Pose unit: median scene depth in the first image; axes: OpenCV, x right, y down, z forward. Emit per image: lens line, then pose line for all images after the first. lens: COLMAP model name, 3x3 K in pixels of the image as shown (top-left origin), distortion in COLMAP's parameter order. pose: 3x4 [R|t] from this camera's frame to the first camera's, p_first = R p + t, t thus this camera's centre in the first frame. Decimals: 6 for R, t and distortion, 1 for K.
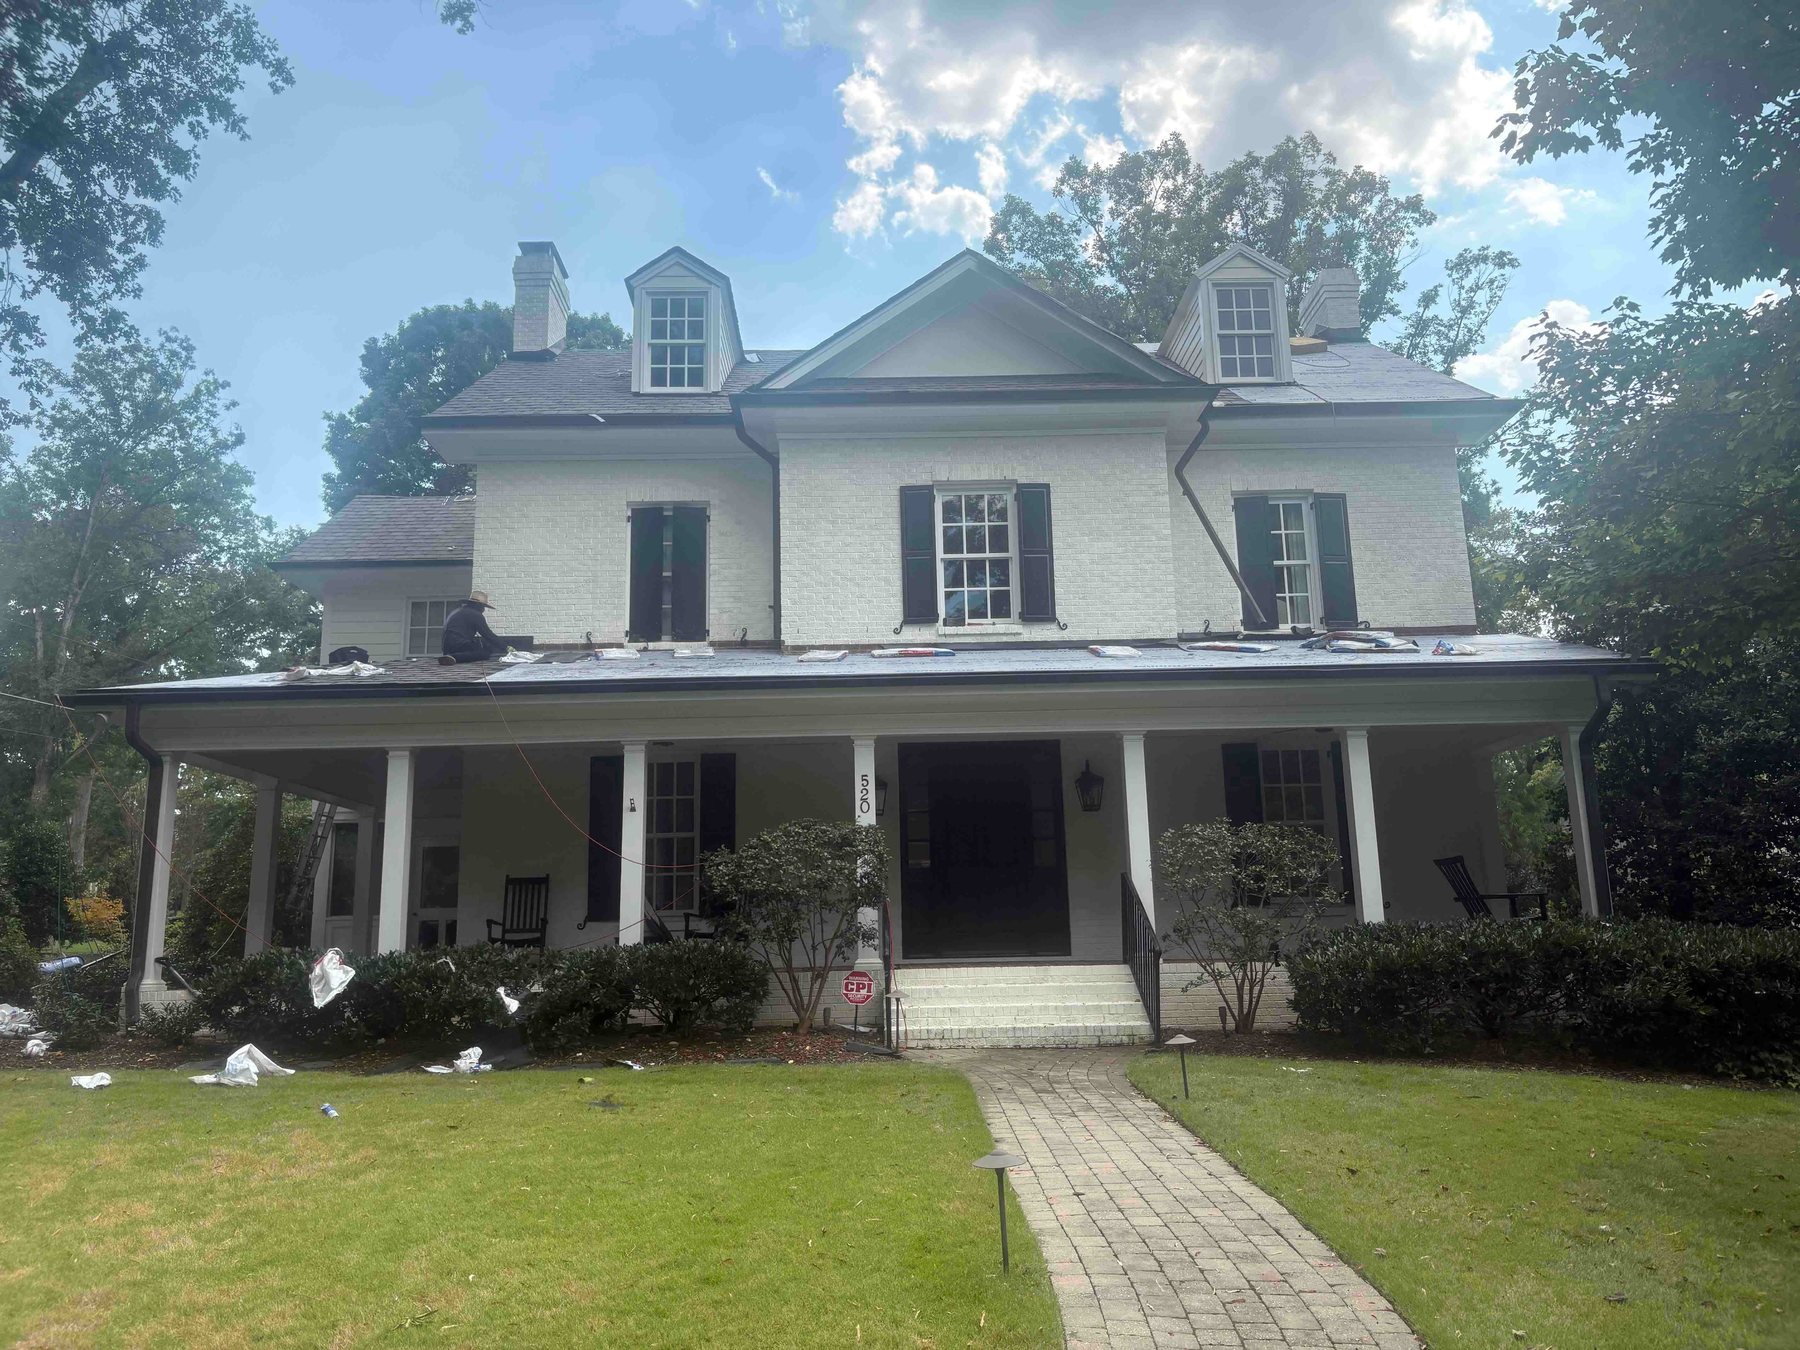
lens RADIAL K [[1320.9, 0, 885.2], [0, 1320.9, 677.6], [0, 0, 1]] dist [0.010983, -0.023899]
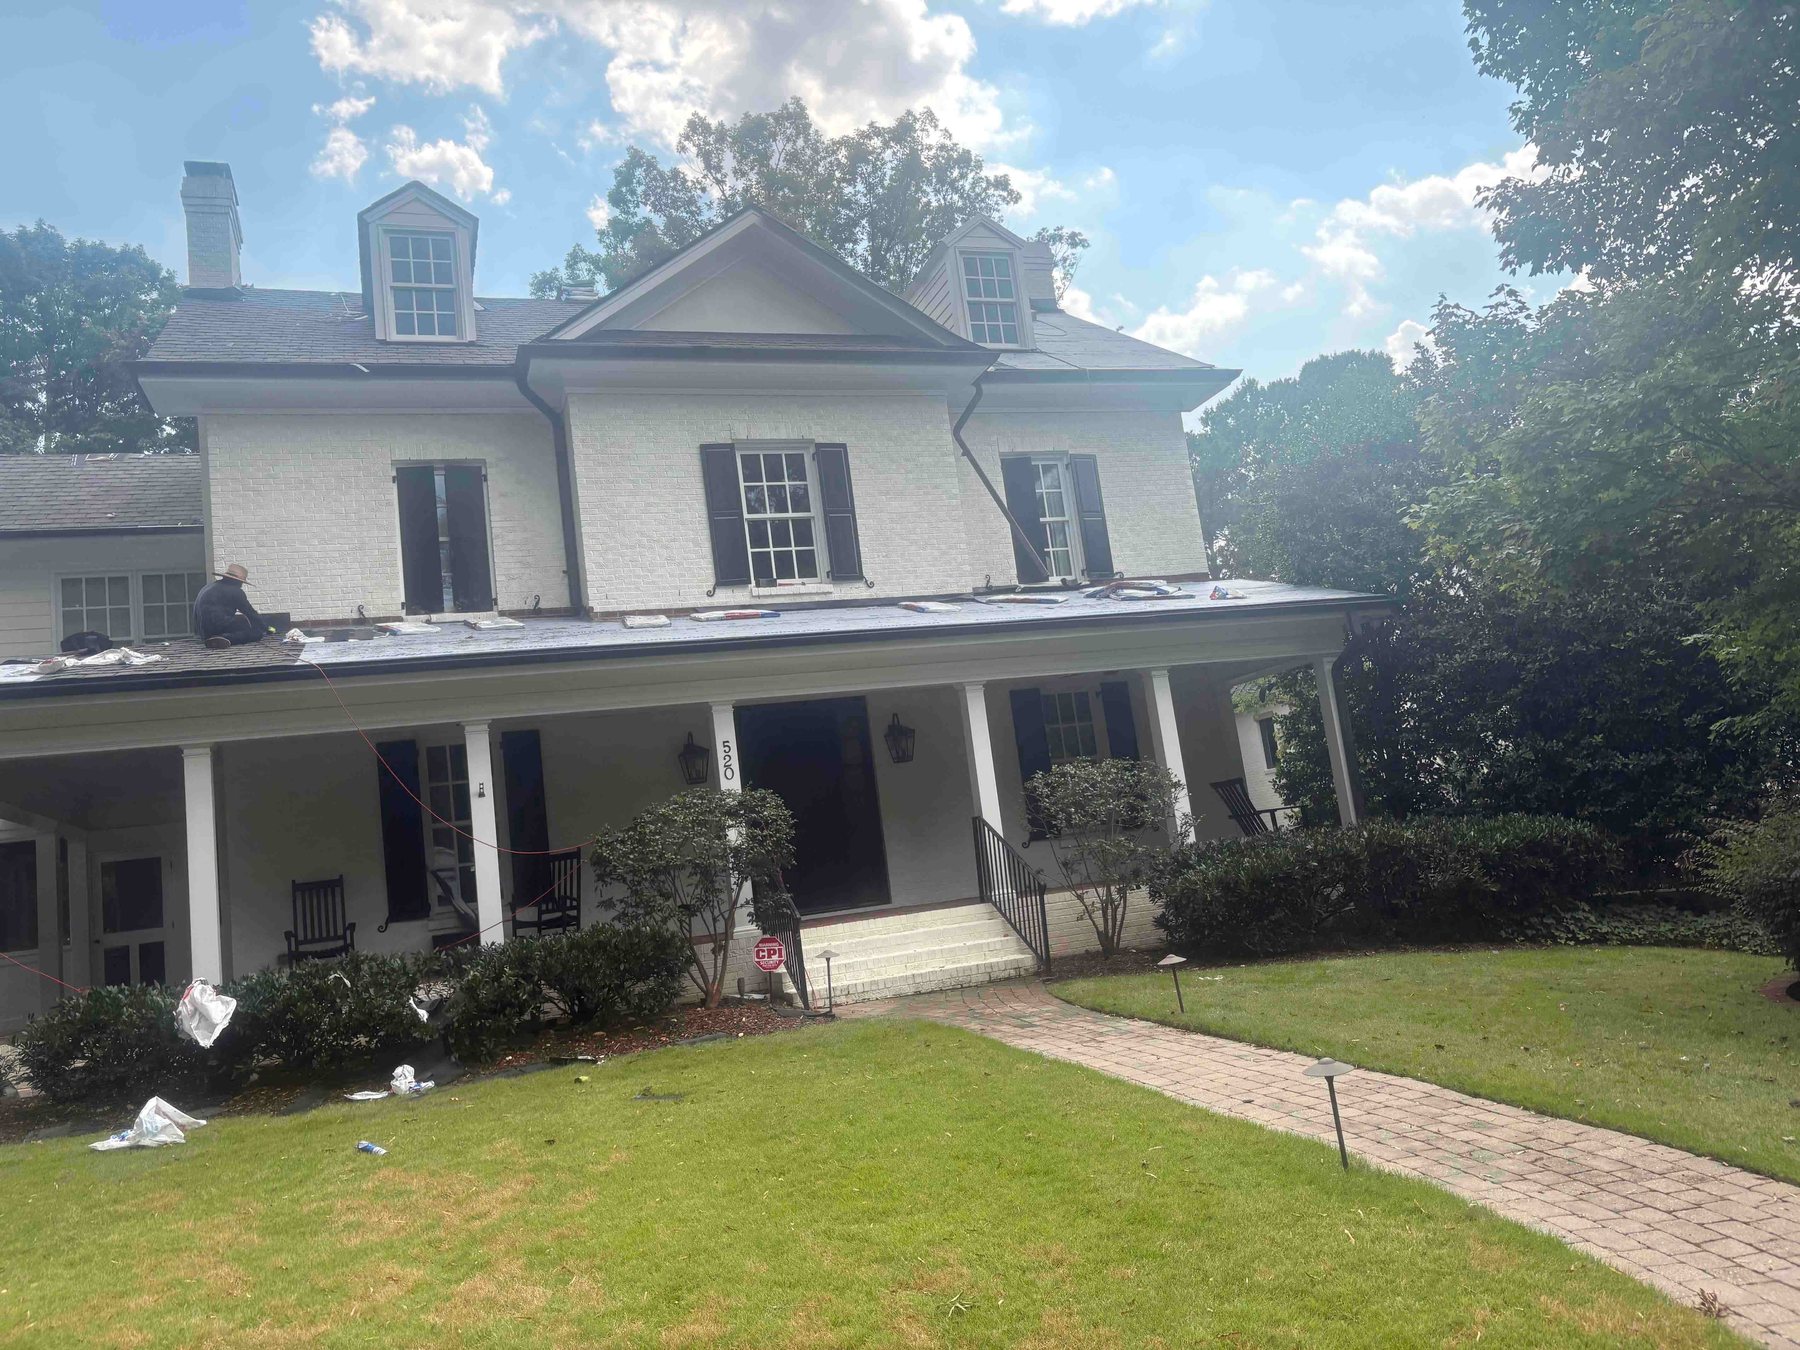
lens RADIAL K [[1320.9, 0, 892.6], [0, 1320.9, 674.4], [0, 0, 1]] dist [0.010983, -0.023899]
pose [[0.947040, -0.050116, 0.317180, -0.173318], [0.041691, 0.998575, 0.033300, -0.002333], [-0.318397, -0.018313, 0.947780, 0.027068]]
